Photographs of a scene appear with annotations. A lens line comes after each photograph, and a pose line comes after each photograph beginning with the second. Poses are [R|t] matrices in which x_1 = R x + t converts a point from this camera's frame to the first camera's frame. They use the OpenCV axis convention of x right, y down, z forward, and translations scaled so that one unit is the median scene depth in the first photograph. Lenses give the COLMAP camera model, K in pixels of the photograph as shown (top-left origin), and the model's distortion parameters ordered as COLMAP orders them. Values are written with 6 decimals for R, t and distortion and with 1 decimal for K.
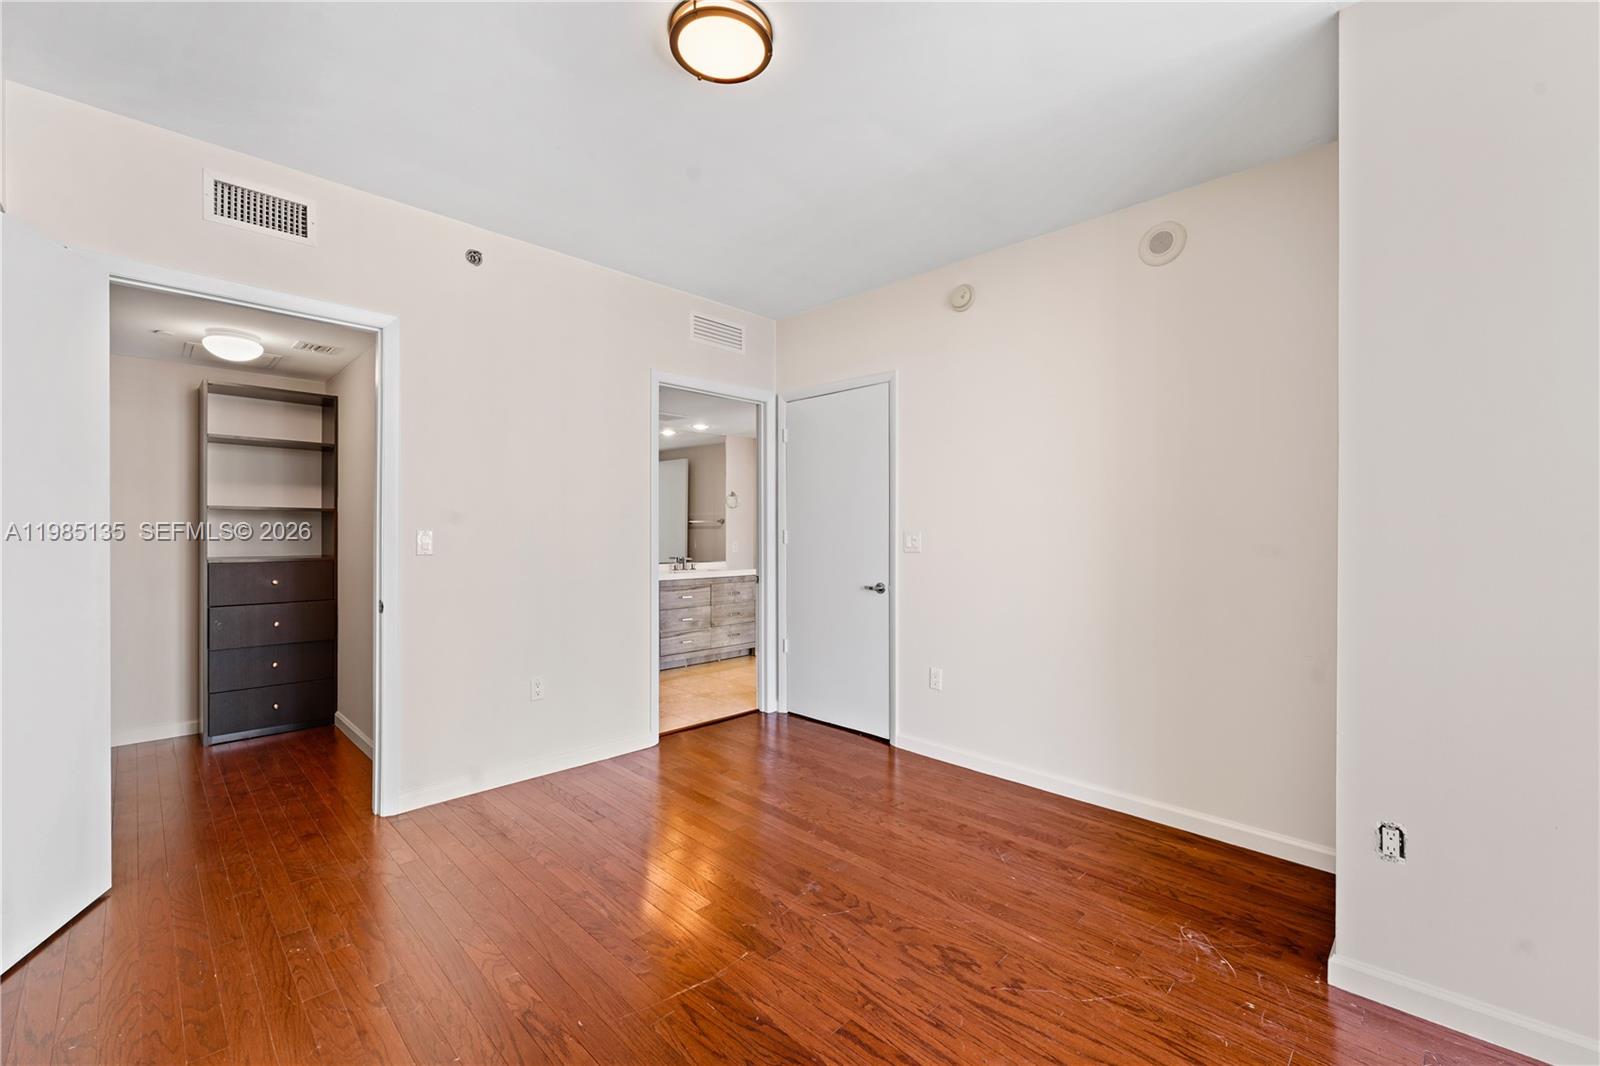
lens RADIAL K [[659.0, 0, 794.0], [0, 659.0, 532.2], [0, 0, 1]] dist [0.000282, 0.000206]
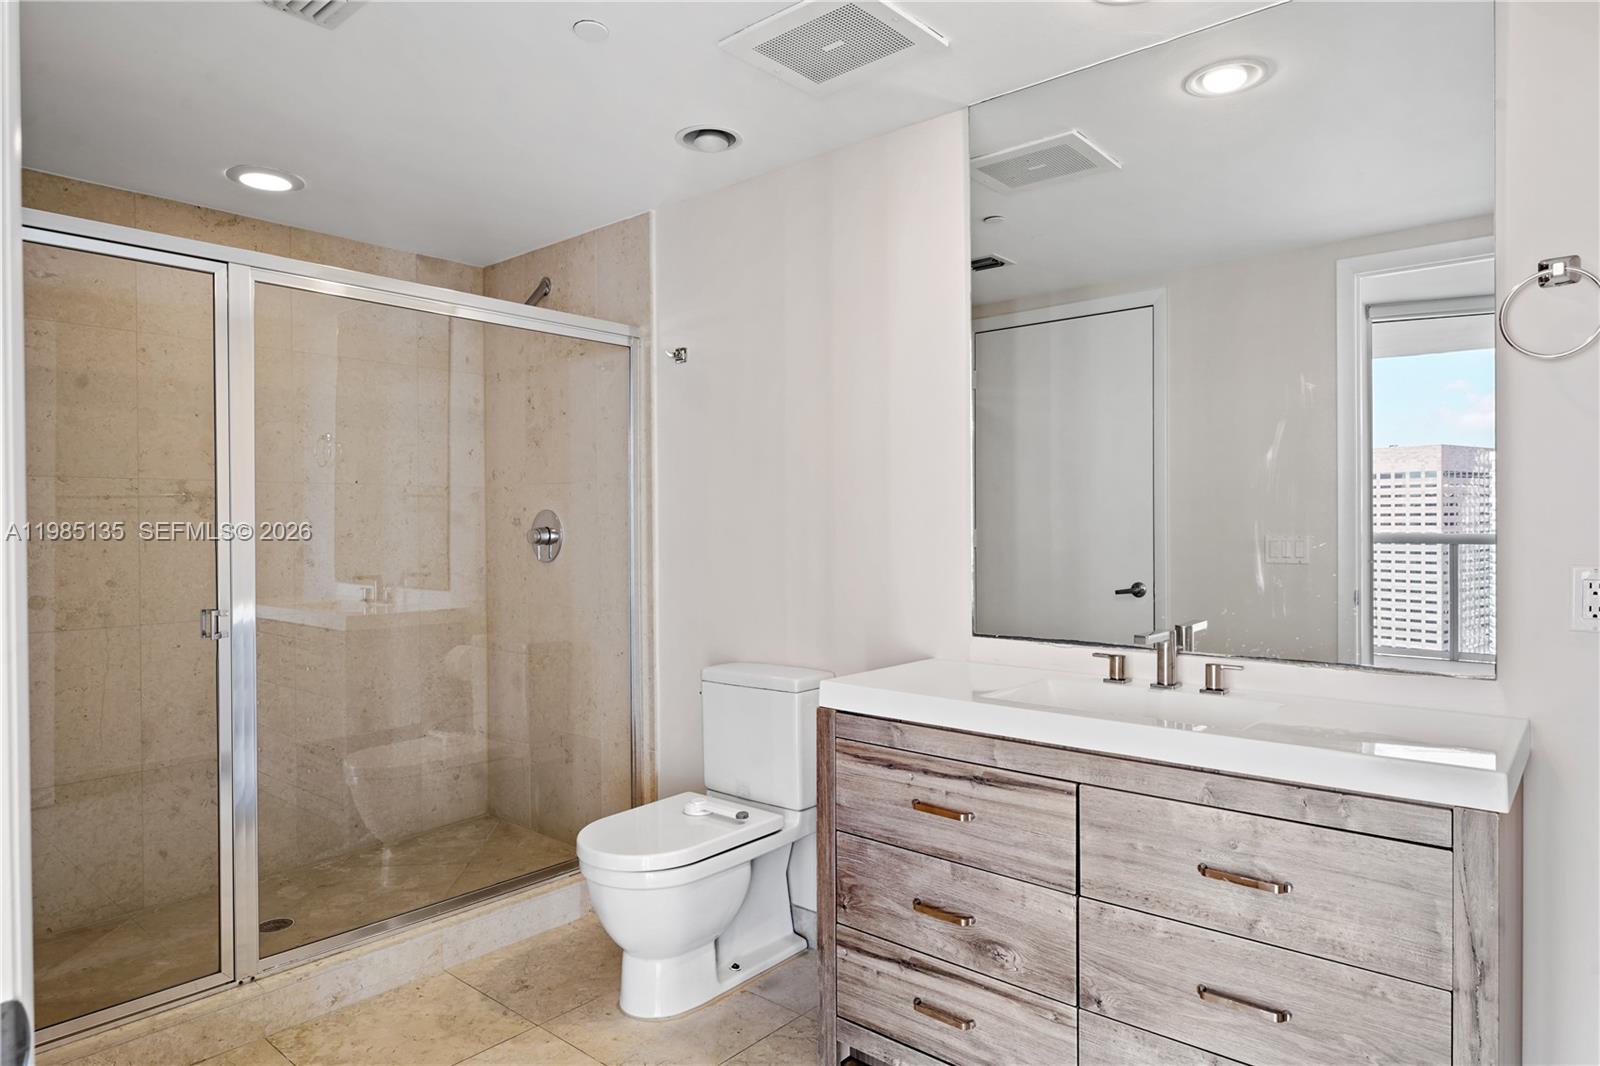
lens RADIAL K [[943.6, 0, 800.0], [0, 943.6, 533.0], [0, 0, 1]] dist [0.001395, 0.000271]
pose [[0.070755, 0.003017, -0.997489, 0.268359], [0.012047, 0.999920, 0.003879, 0.008852], [0.997421, -0.012291, 0.070713, 1.734638]]
